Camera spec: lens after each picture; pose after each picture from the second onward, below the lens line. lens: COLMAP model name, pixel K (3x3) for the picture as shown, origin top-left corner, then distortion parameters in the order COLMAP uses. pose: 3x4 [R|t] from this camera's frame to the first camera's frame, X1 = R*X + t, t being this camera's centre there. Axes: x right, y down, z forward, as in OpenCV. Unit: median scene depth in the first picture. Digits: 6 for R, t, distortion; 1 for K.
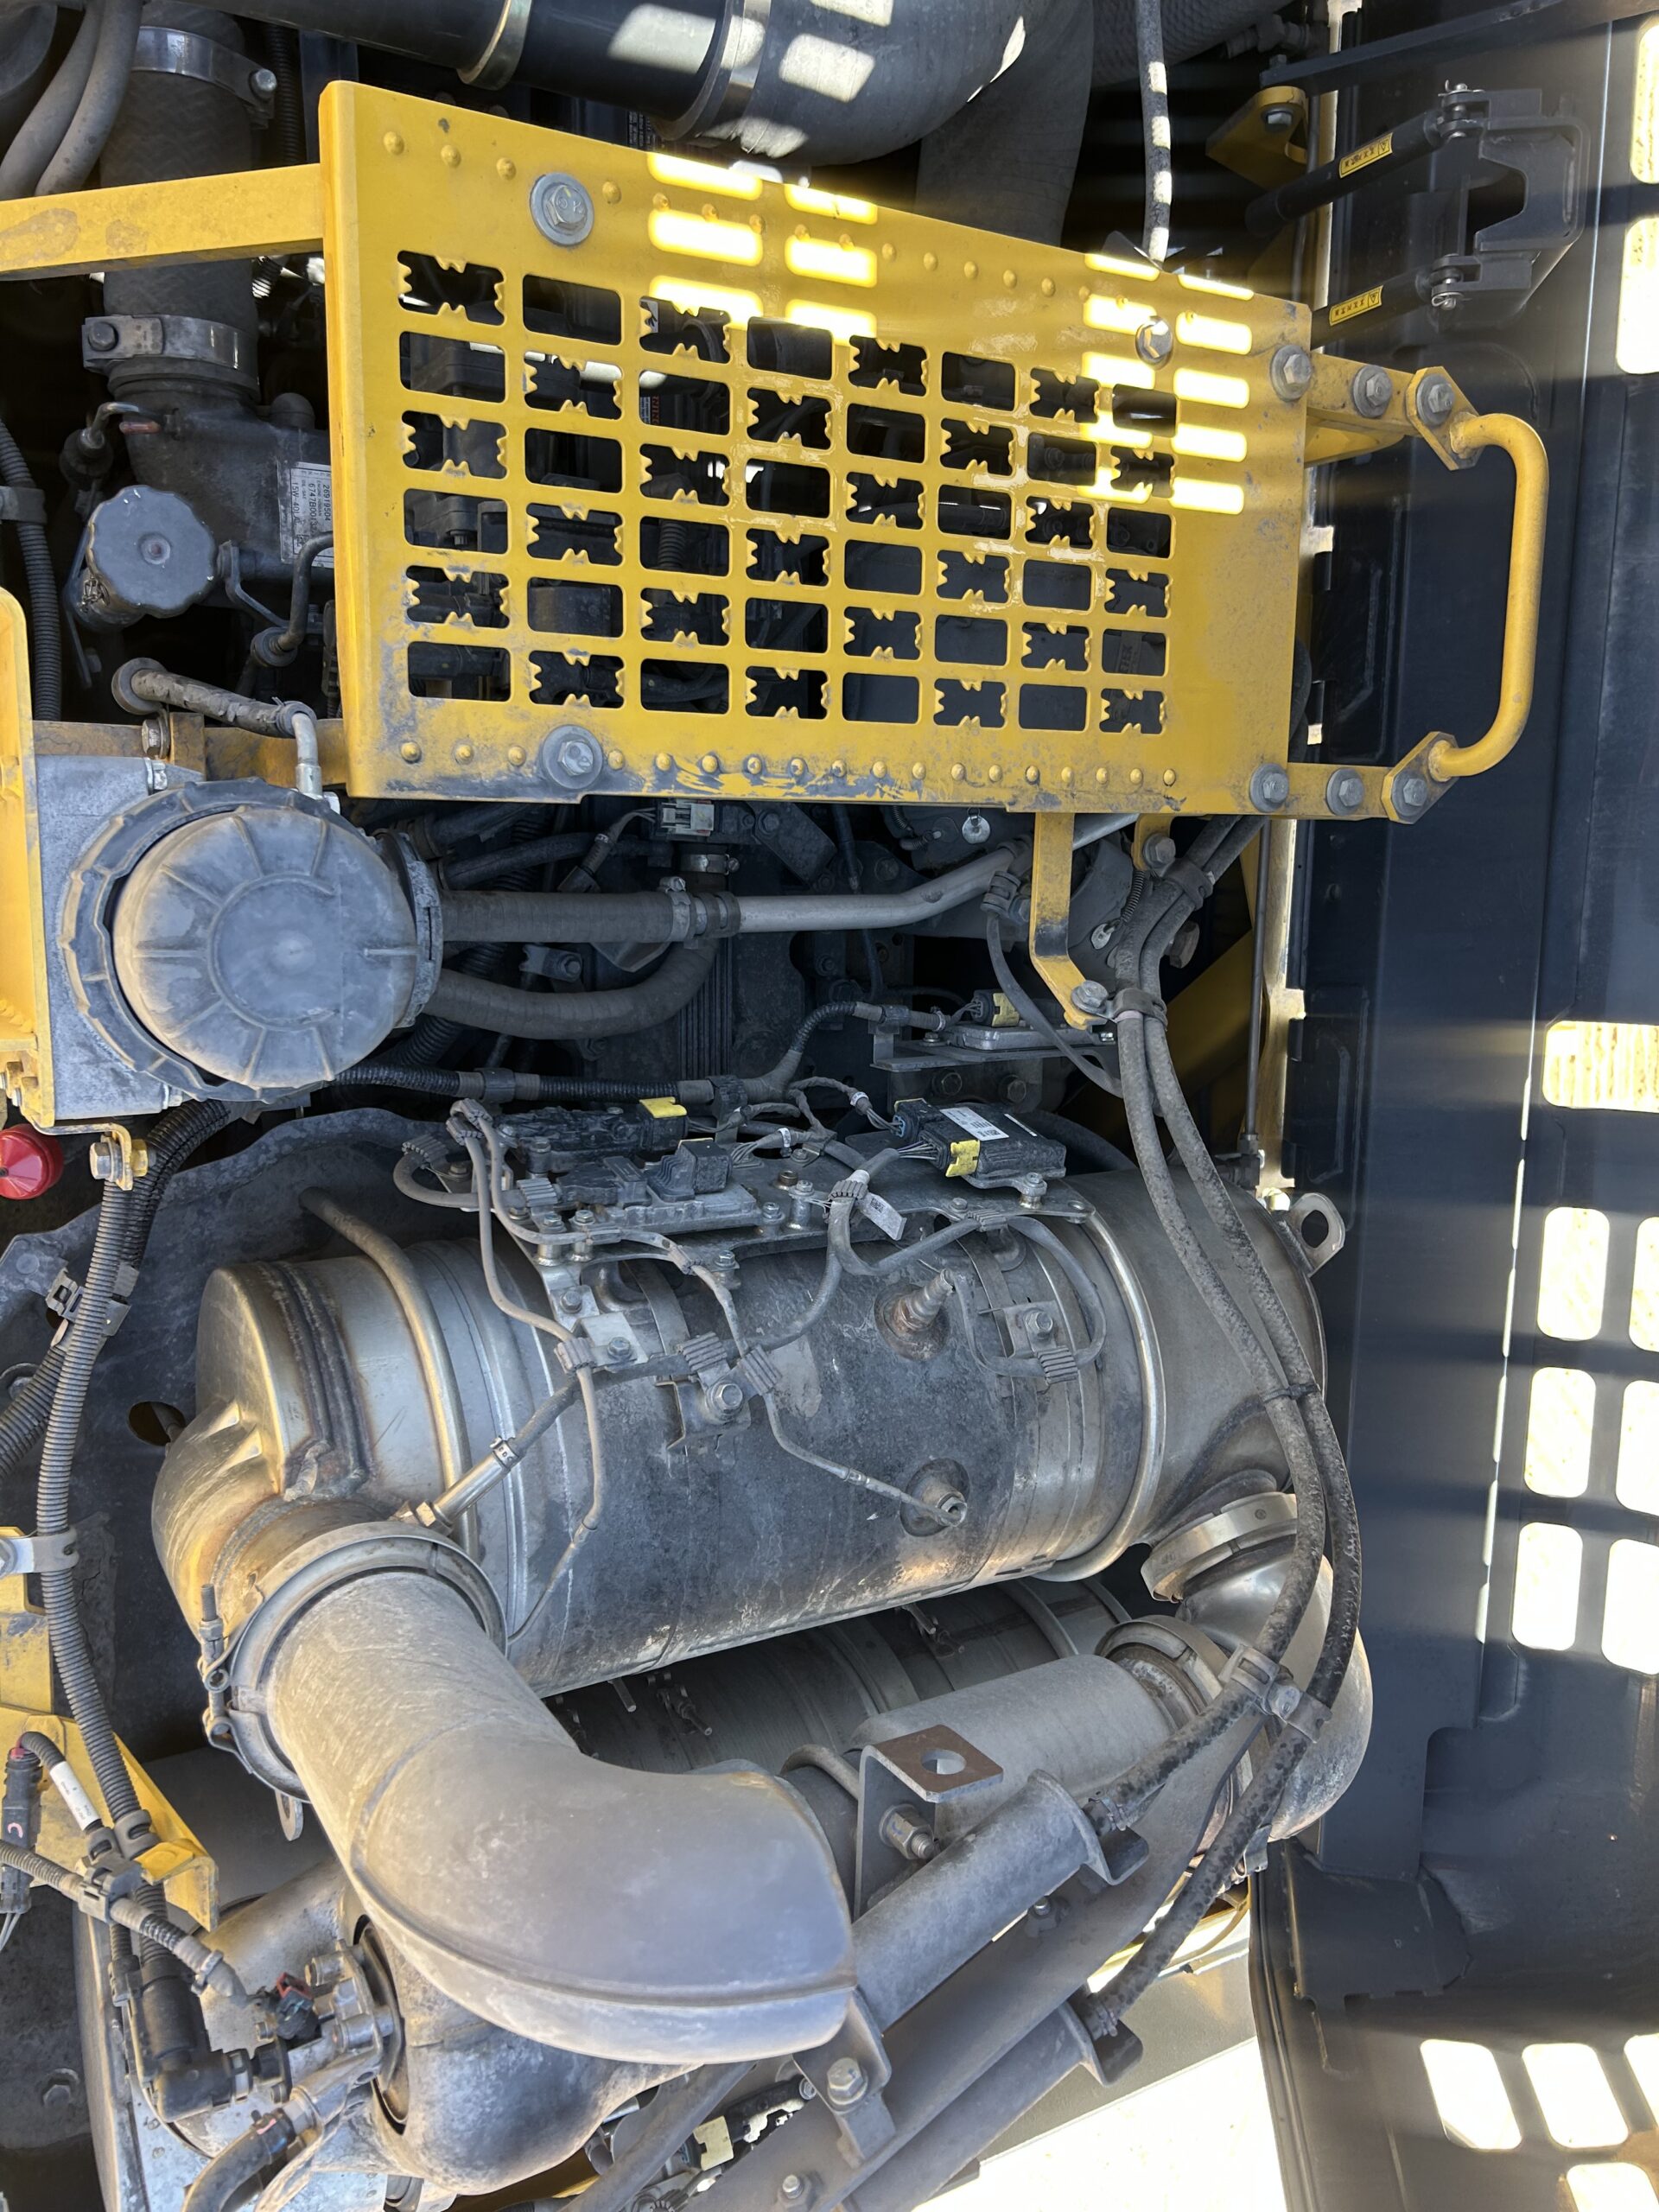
lens RADIAL K [[1663.0, 0, 819.0], [0, 1663.0, 1099.7], [0, 0, 1]] dist [0.047901, -0.047457]
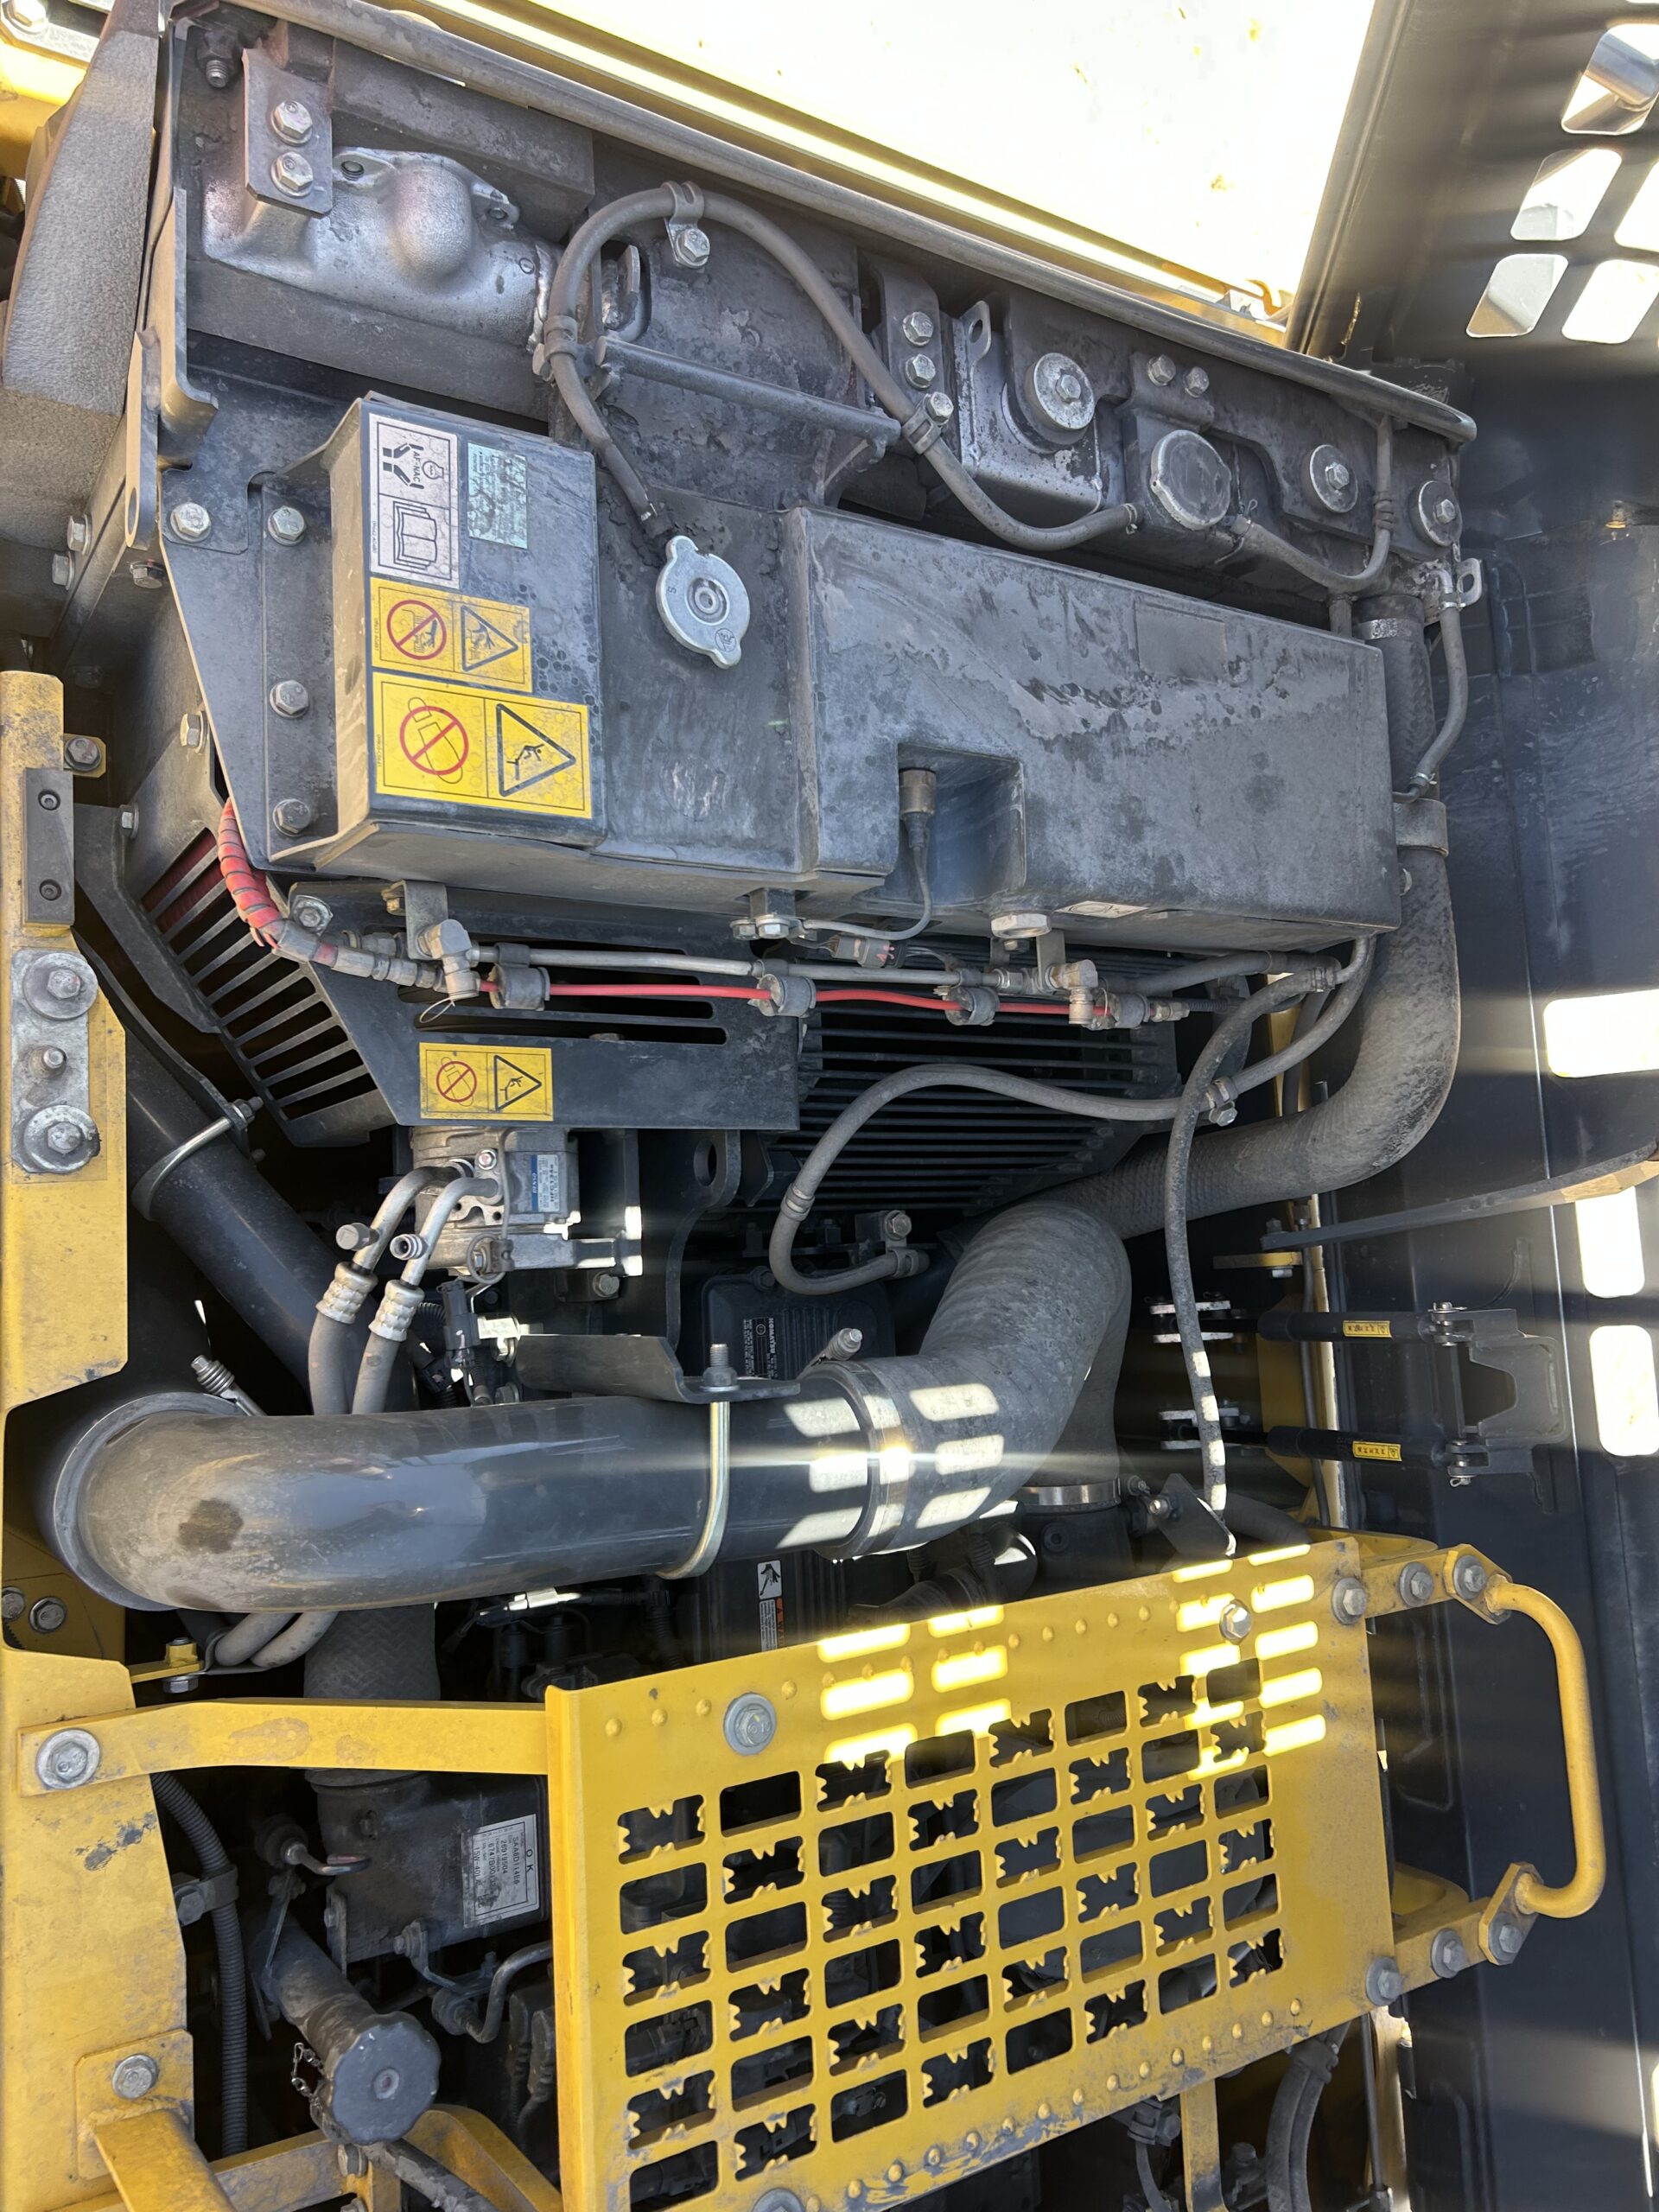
lens RADIAL K [[1663.0, 0, 841.2], [0, 1663.0, 1109.7], [0, 0, 1]] dist [0.047901, -0.047457]
pose [[0.996877, -0.061141, 0.049990, -0.101652], [0.071668, 0.966269, -0.247363, -0.536221], [-0.033179, 0.250173, 0.967632, -0.170838]]
